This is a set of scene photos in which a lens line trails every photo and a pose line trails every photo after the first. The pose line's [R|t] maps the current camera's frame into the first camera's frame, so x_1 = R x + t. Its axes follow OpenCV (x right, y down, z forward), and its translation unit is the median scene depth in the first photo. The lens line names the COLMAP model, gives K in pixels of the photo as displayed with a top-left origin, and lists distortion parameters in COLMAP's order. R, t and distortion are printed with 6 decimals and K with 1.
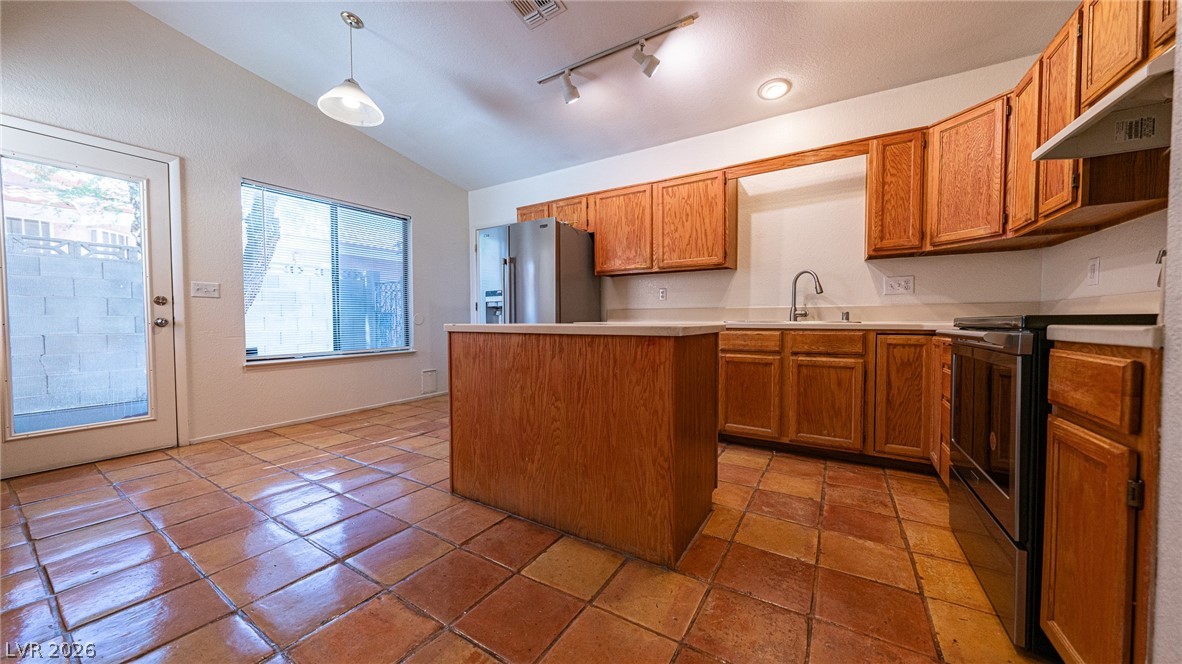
lens RADIAL K [[399.0, 0, 589.2], [0, 399.0, 332.3], [0, 0, 1]] dist [-0.004559, 0.001180]
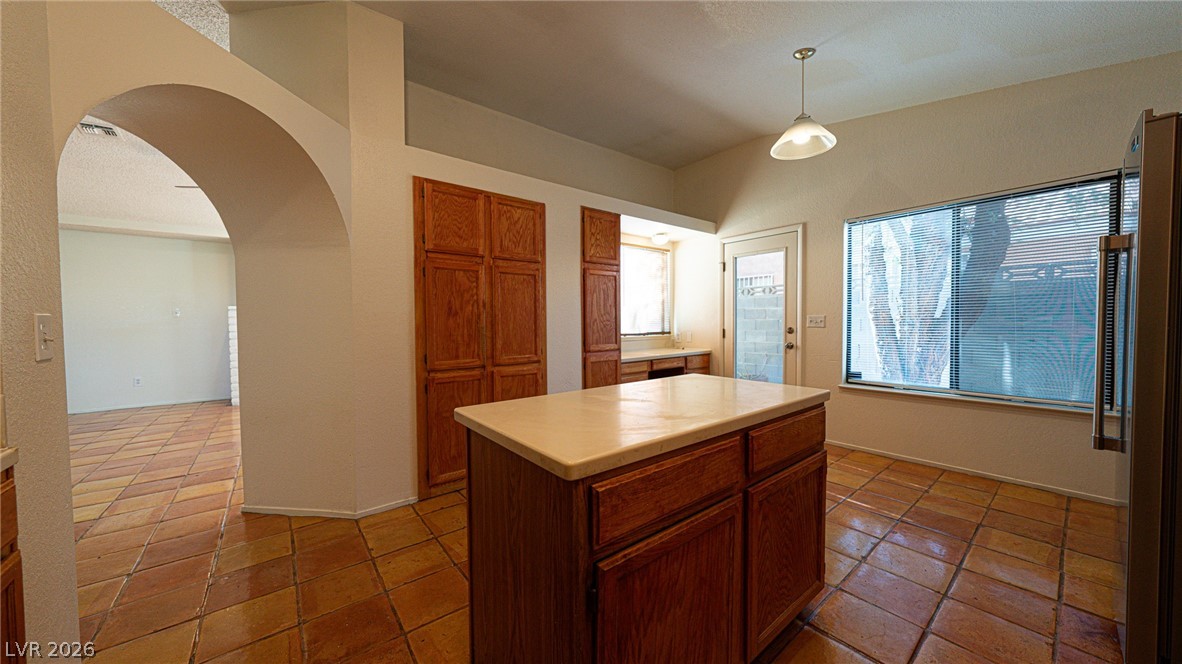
lens RADIAL K [[399.0, 0, 587.4], [0, 399.0, 330.8], [0, 0, 1]] dist [-0.004559, 0.001180]
pose [[-0.338492, 0.031384, -0.940446, 0.538759], [-0.018176, 0.999039, 0.039882, -0.131831], [0.940794, 0.030594, -0.337597, 0.861133]]
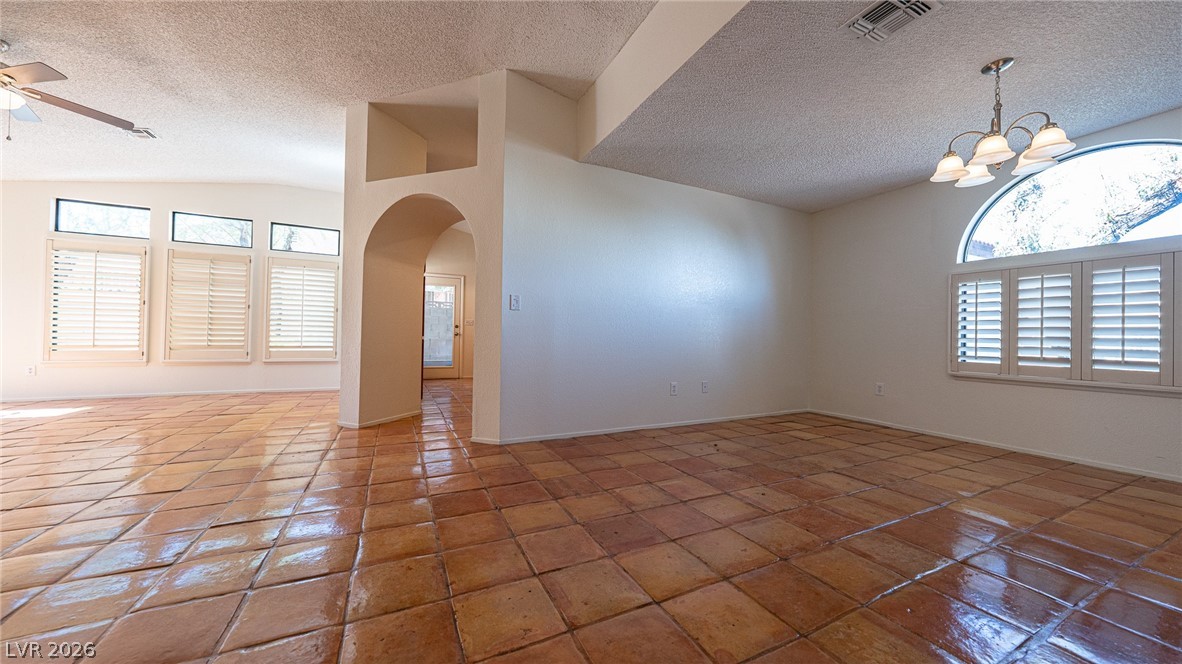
lens RADIAL K [[399.0, 0, 590.2], [0, 399.0, 332.8], [0, 0, 1]] dist [-0.004559, 0.001180]
pose [[0.847645, 0.008937, -0.530489, 1.369081], [-0.032921, 0.998817, -0.035777, 0.040110], [0.529542, 0.047790, 0.846937, -1.002647]]
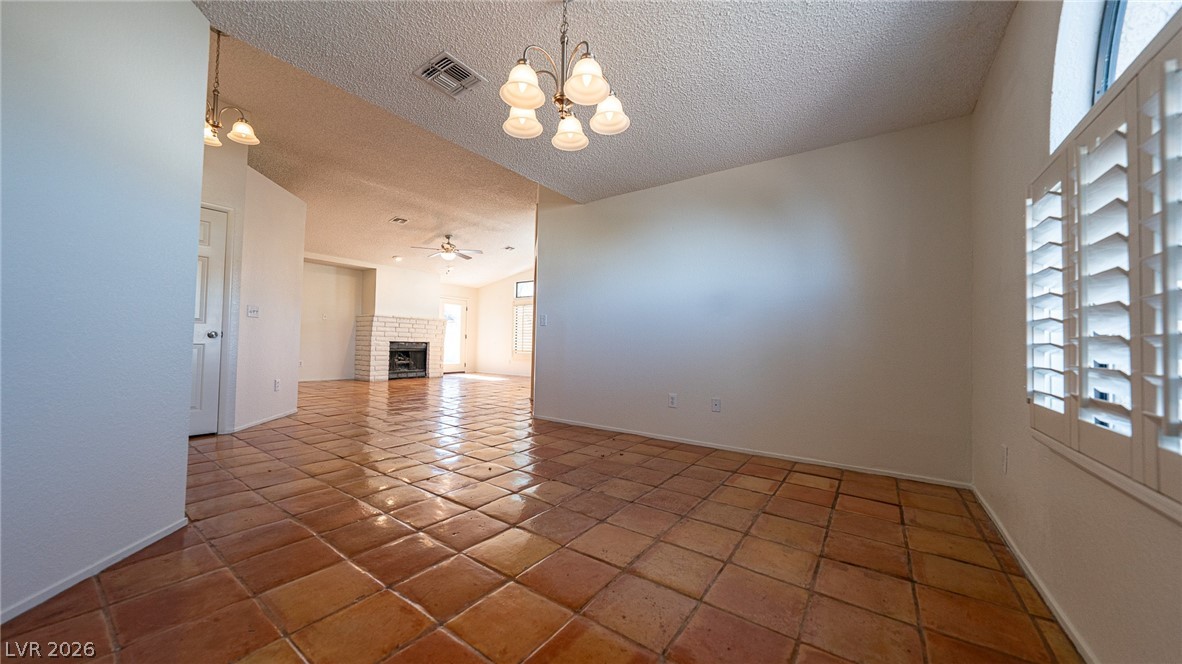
lens RADIAL K [[399.0, 0, 589.4], [0, 399.0, 336.3], [0, 0, 1]] dist [-0.004559, 0.001180]
pose [[-0.057234, -0.018917, -0.998182, 2.269472], [-0.051000, 0.998571, -0.016000, -0.002002], [0.997057, 0.049991, -0.058117, 0.233554]]
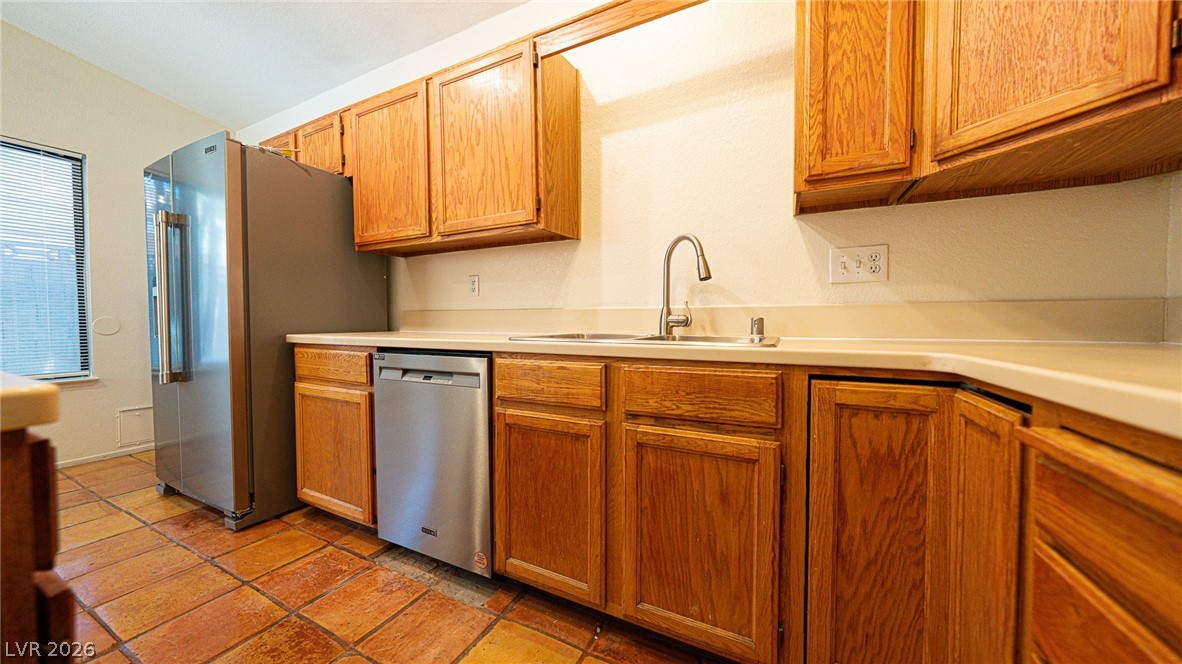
lens RADIAL K [[399.0, 0, 588.2], [0, 399.0, 332.6], [0, 0, 1]] dist [-0.004559, 0.001180]
pose [[0.996546, -0.000807, 0.083043, 0.437758], [0.000967, 0.999998, -0.001894, -0.035553], [-0.083041, 0.001968, 0.996544, 0.582145]]
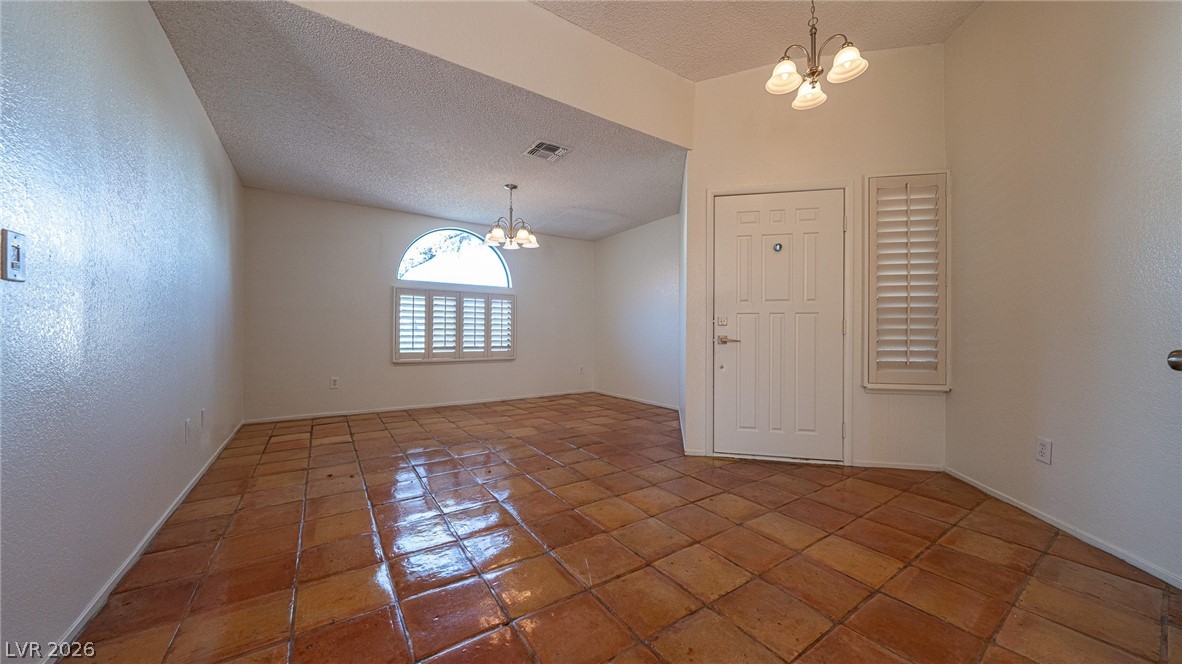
lens RADIAL K [[399.0, 0, 585.8], [0, 399.0, 330.2], [0, 0, 1]] dist [-0.004559, 0.001180]
pose [[0.417494, 0.008554, 0.908639, 0.393676], [0.021974, 0.999568, -0.019506, -0.000115], [-0.908414, 0.028110, 0.417126, -0.738978]]
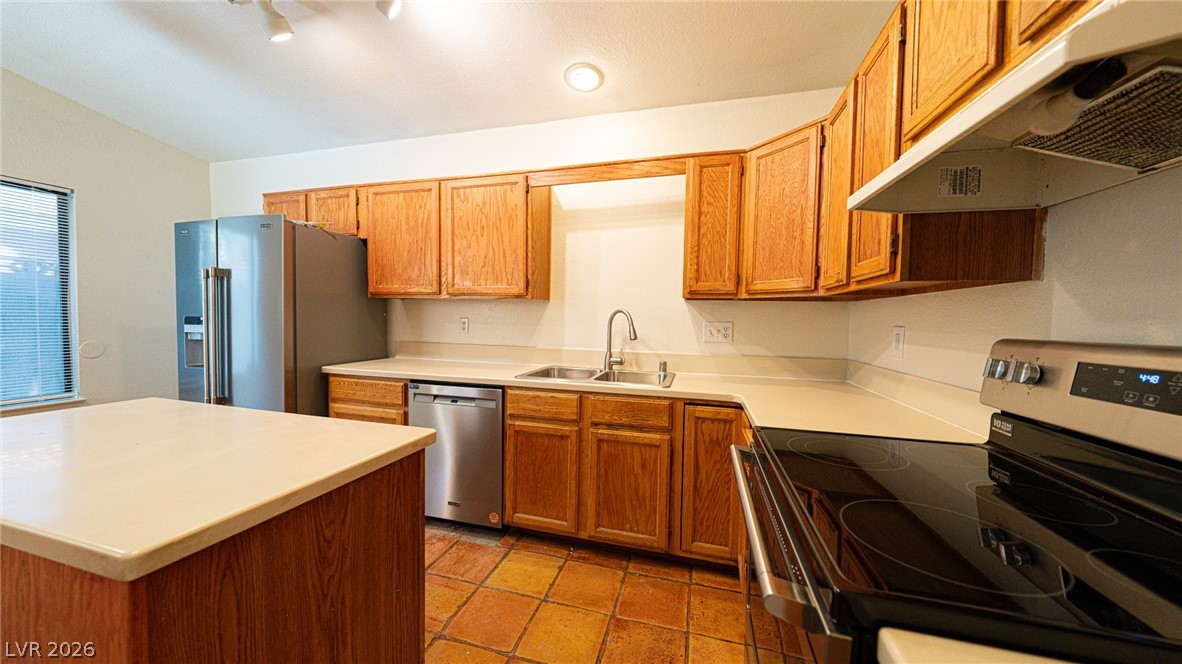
lens RADIAL K [[399.0, 0, 587.6], [0, 399.0, 333.1], [0, 0, 1]] dist [-0.004559, 0.001180]
pose [[0.960979, 0.010428, 0.276425, 0.291379], [-0.012655, 0.999900, 0.006275, -0.127826], [-0.276332, -0.009528, 0.961015, 0.270442]]
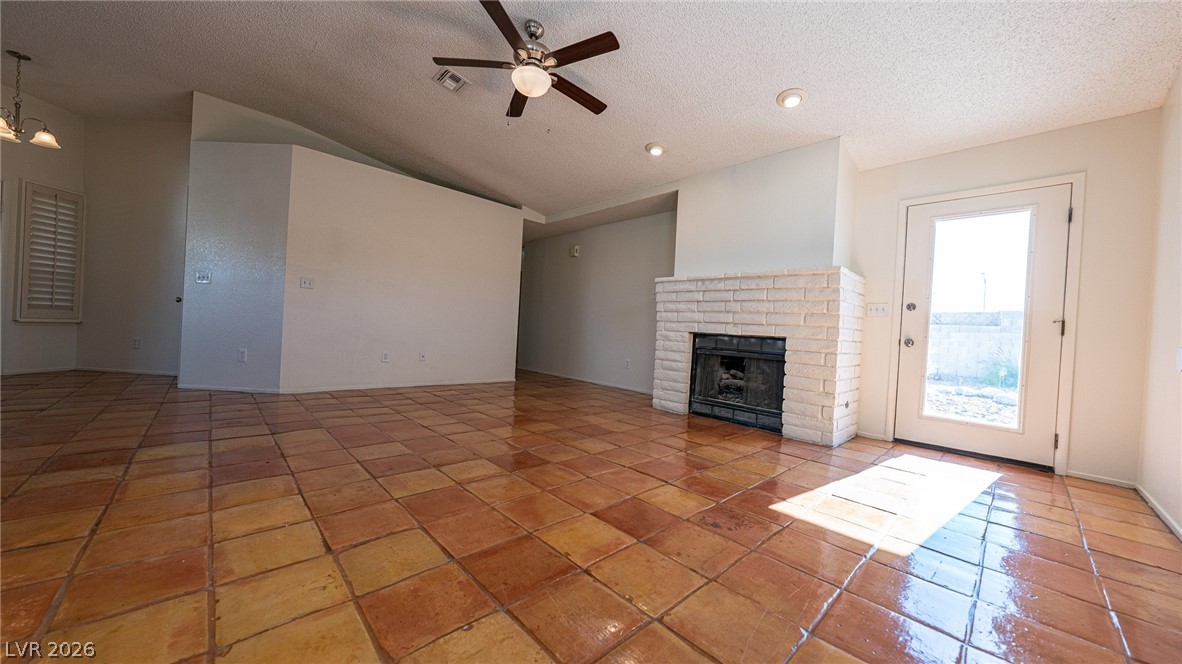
lens RADIAL K [[399.0, 0, 589.7], [0, 399.0, 332.5], [0, 0, 1]] dist [-0.004559, 0.001180]
pose [[-0.964607, -0.053598, 0.258188, -0.999710], [-0.045272, 0.998248, 0.038090, 0.031301], [-0.259777, 0.025054, -0.965343, -0.003136]]
